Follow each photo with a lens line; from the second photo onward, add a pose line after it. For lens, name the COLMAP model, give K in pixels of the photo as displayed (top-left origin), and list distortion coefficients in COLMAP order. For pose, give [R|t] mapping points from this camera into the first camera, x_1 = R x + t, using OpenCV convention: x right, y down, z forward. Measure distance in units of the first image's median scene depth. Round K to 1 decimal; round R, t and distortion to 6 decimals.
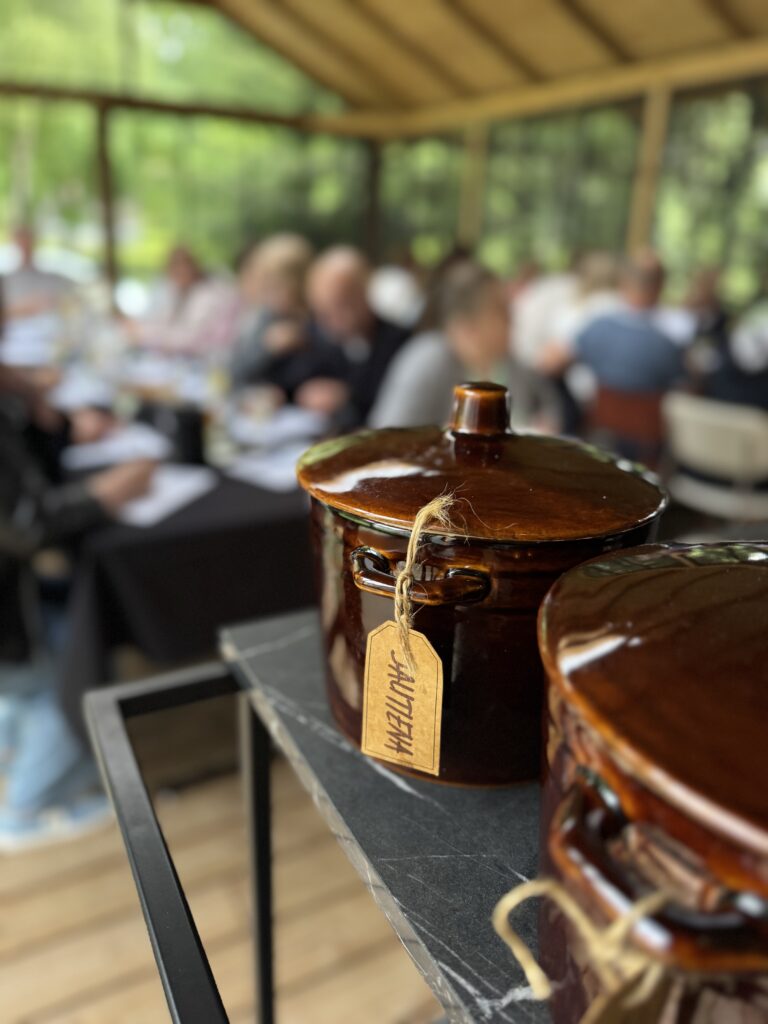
lens RADIAL K [[732.3, 0, 374.8], [0, 732.3, 513.9], [0, 0, 1]] dist [-0.008483, -0.000541]
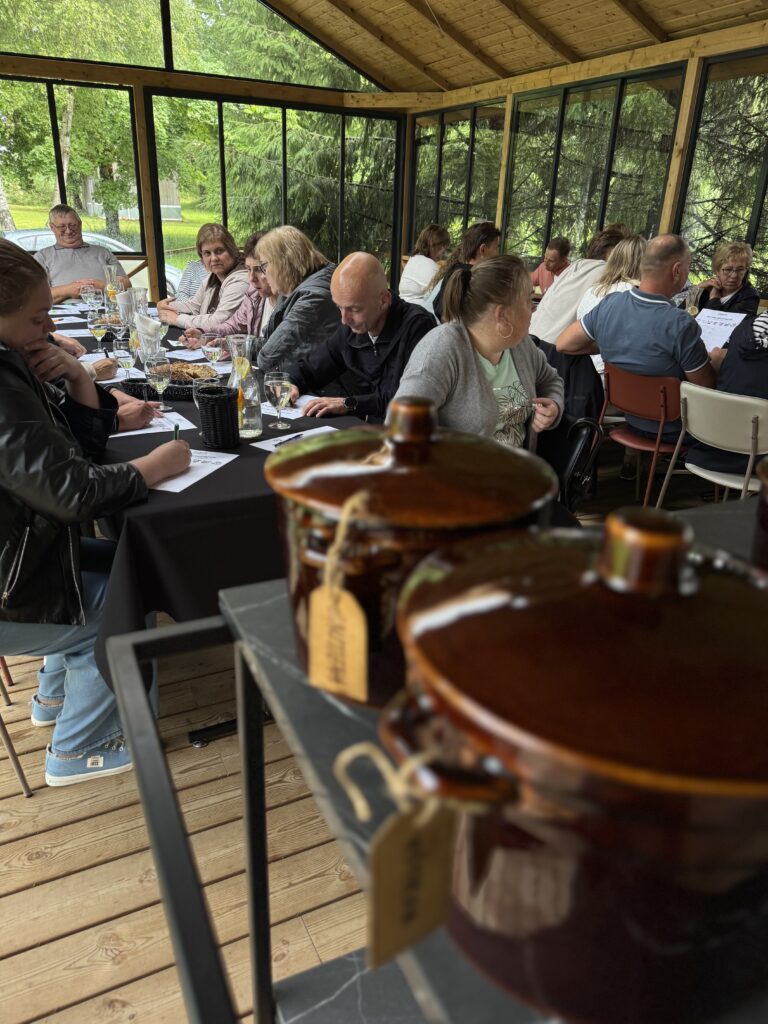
lens RADIAL K [[732.3, 0, 390.9], [0, 732.3, 519.1], [0, 0, 1]] dist [-0.008483, -0.000541]
pose [[0.999148, 0.014195, -0.038751, 0.118449], [-0.012311, 0.998750, 0.048438, -0.025075], [0.039390, -0.047919, 0.998074, -0.204732]]
